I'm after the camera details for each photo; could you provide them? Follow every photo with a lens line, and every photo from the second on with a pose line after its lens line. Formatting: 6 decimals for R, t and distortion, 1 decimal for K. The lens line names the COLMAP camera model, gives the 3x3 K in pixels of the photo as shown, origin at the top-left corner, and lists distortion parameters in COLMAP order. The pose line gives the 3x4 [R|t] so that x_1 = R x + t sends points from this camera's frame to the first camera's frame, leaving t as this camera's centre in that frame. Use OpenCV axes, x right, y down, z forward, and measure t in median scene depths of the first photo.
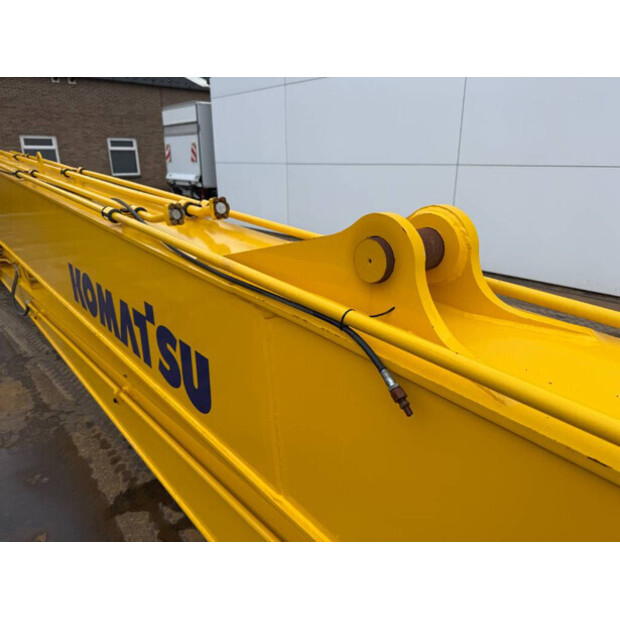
lens RADIAL K [[448.1, 0, 310.0], [0, 448.1, 310.0], [0, 0, 1]] dist [-0.010429, 0.000146]
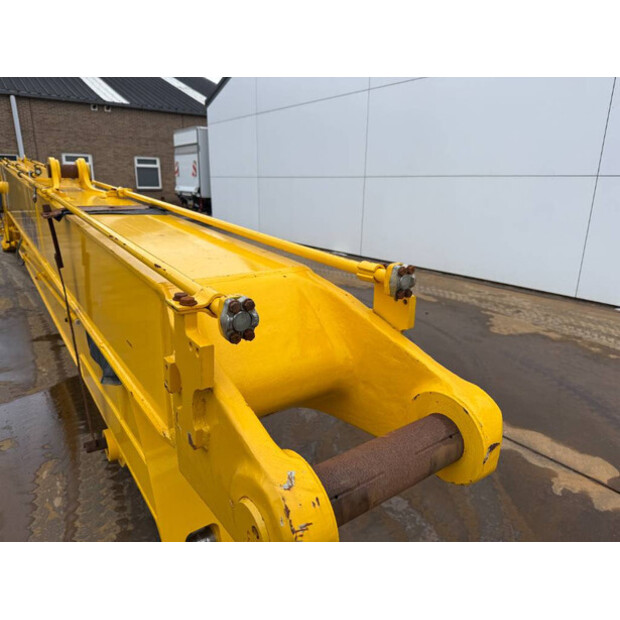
lens RADIAL K [[448.1, 0, 310.0], [0, 448.1, 310.0], [0, 0, 1]] dist [-0.010429, 0.000146]
pose [[0.995439, 0.041419, -0.085938, 0.154324], [-0.045521, 0.997888, -0.046338, 0.062910], [0.083837, 0.050038, 0.995222, -0.137502]]
